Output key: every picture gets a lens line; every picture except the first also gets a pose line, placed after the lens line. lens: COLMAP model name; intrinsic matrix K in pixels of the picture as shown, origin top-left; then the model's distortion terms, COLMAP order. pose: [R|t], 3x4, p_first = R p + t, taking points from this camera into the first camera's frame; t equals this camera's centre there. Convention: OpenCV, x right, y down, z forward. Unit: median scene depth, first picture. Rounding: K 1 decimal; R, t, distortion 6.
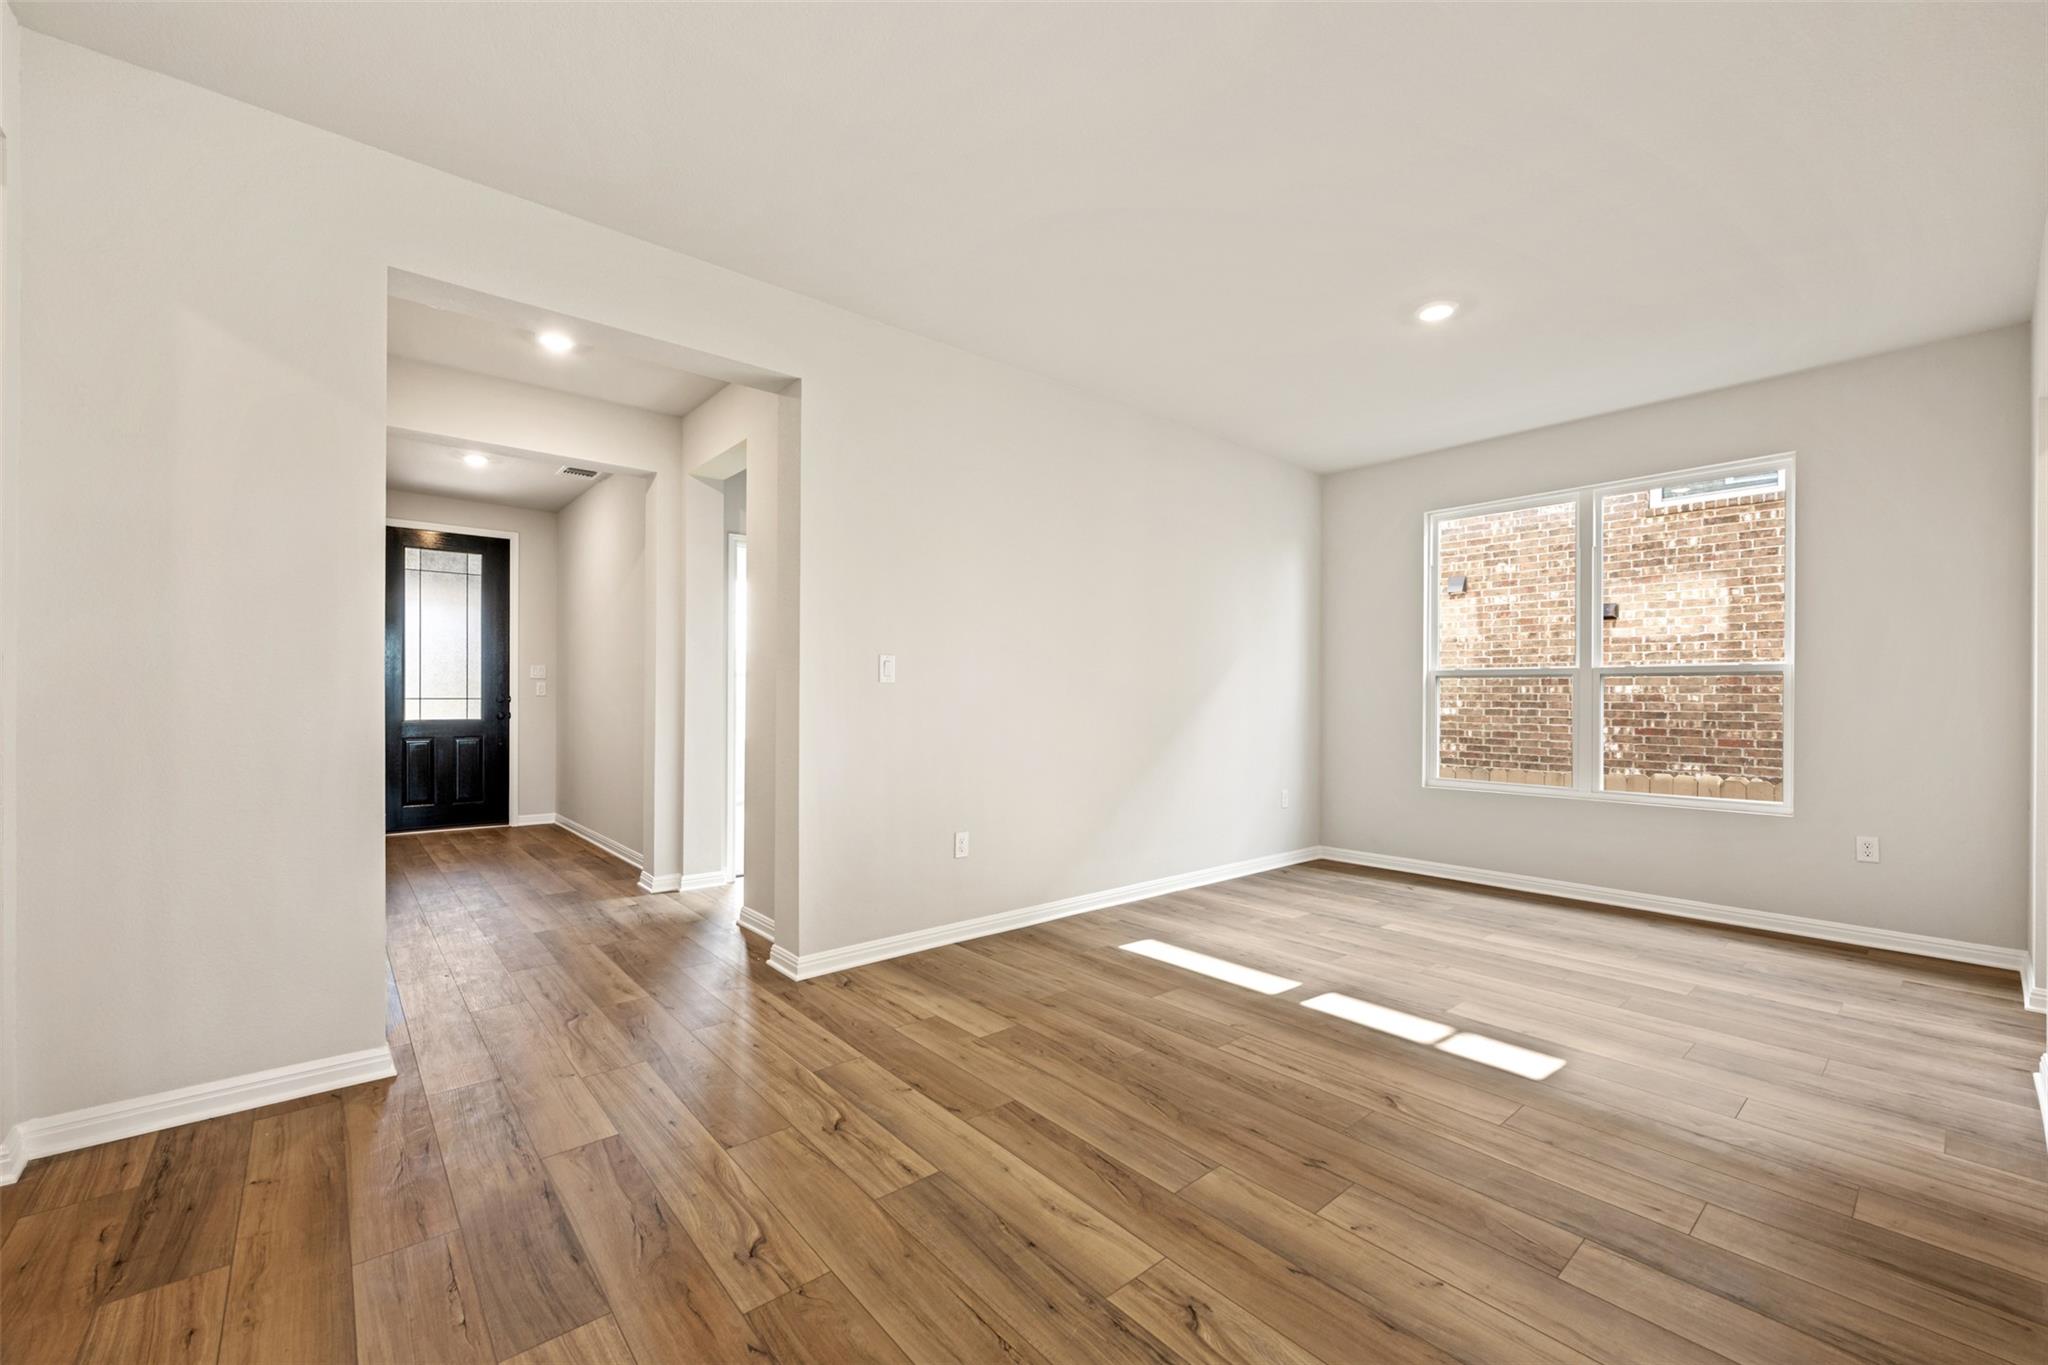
lens RADIAL K [[816.2, 0, 1022.6], [0, 816.2, 693.6], [0, 0, 1]] dist [-0.003122, 0.000081]
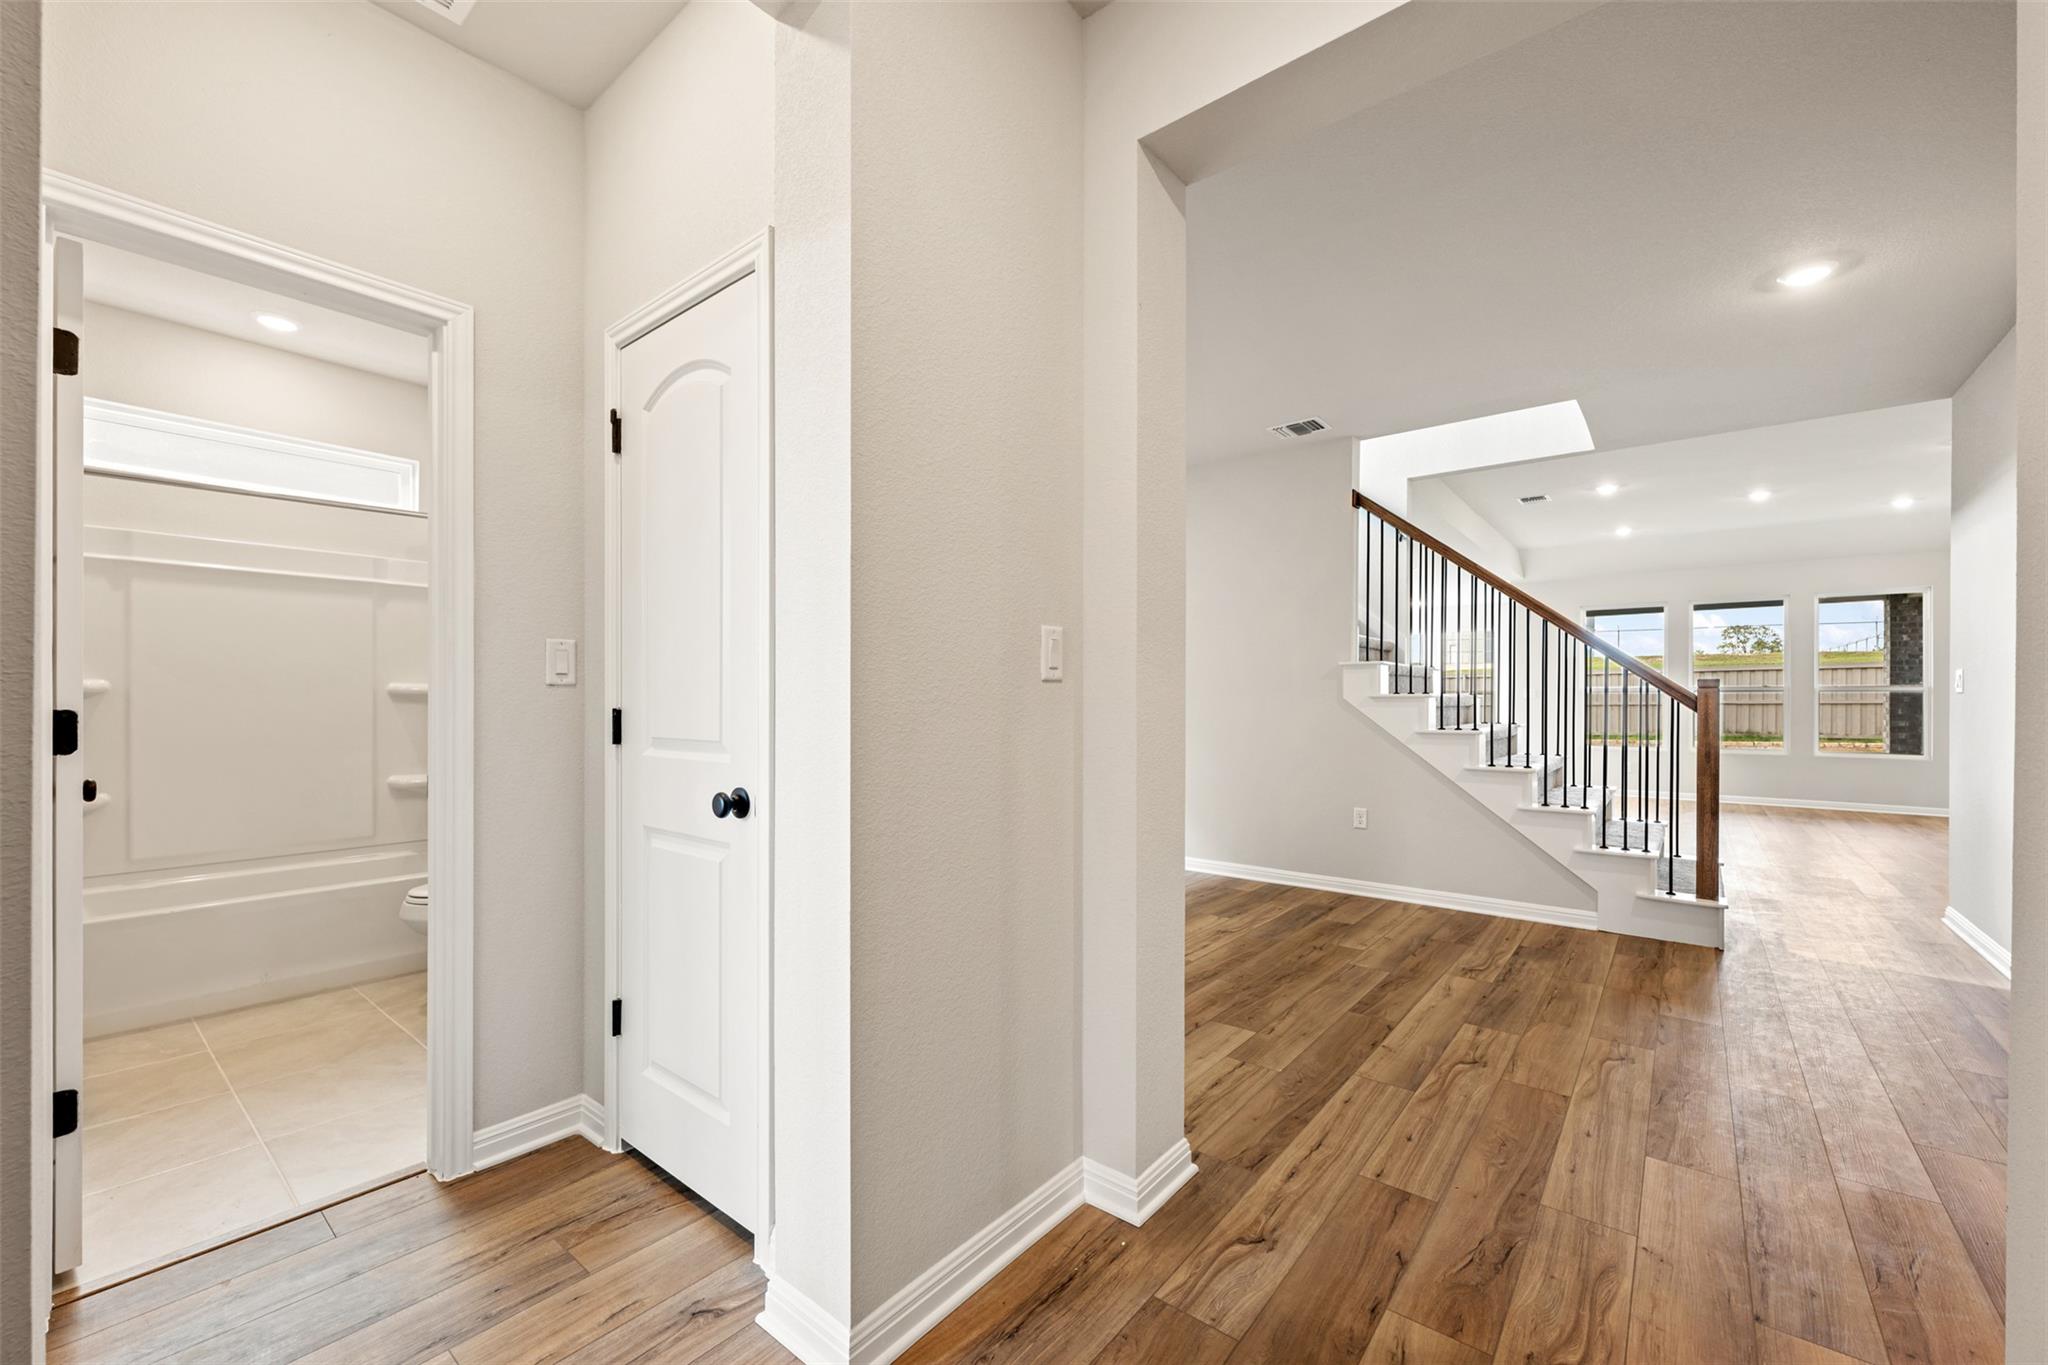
lens RADIAL K [[816.2, 0, 1022.6], [0, 816.2, 693.6], [0, 0, 1]] dist [-0.003122, 0.000081]
pose [[-0.172143, 0.003353, 0.985066, -1.128167], [-0.003525, 0.999986, -0.004020, -0.007803], [-0.985066, -0.004165, -0.172128, 1.615716]]
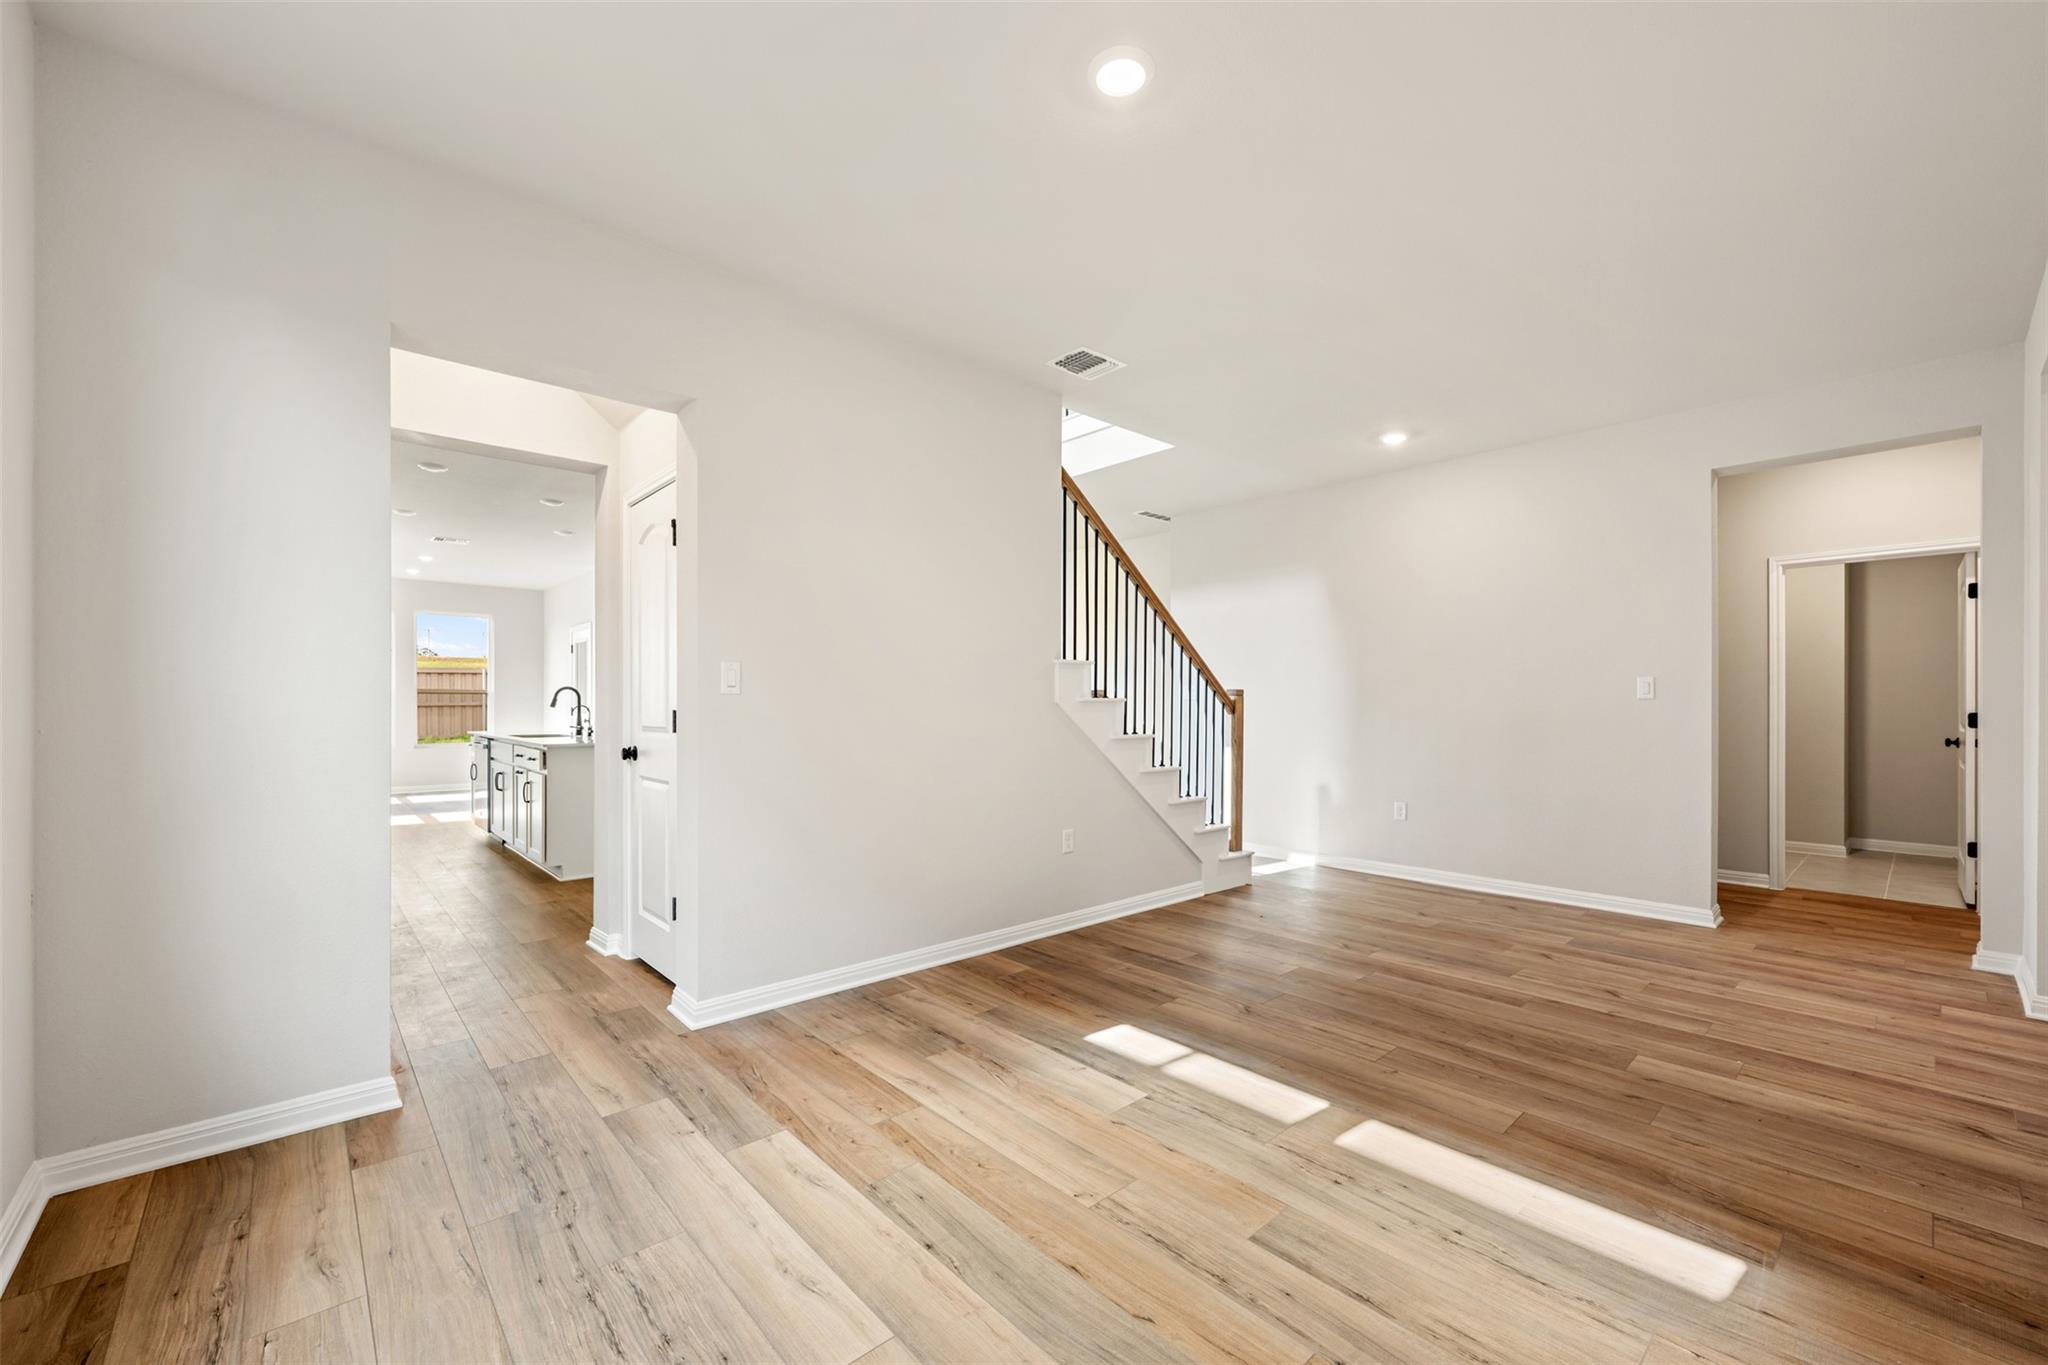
lens RADIAL K [[812.2, 0, 1018.9], [0, 812.2, 678.9], [0, 0, 1]] dist [0.000467, -0.000176]
pose [[-0.999684, -0.009902, -0.023125, 0.803190], [-0.009088, 0.999343, -0.035072, 0.003119], [0.023457, -0.034851, -0.999117, 2.181034]]
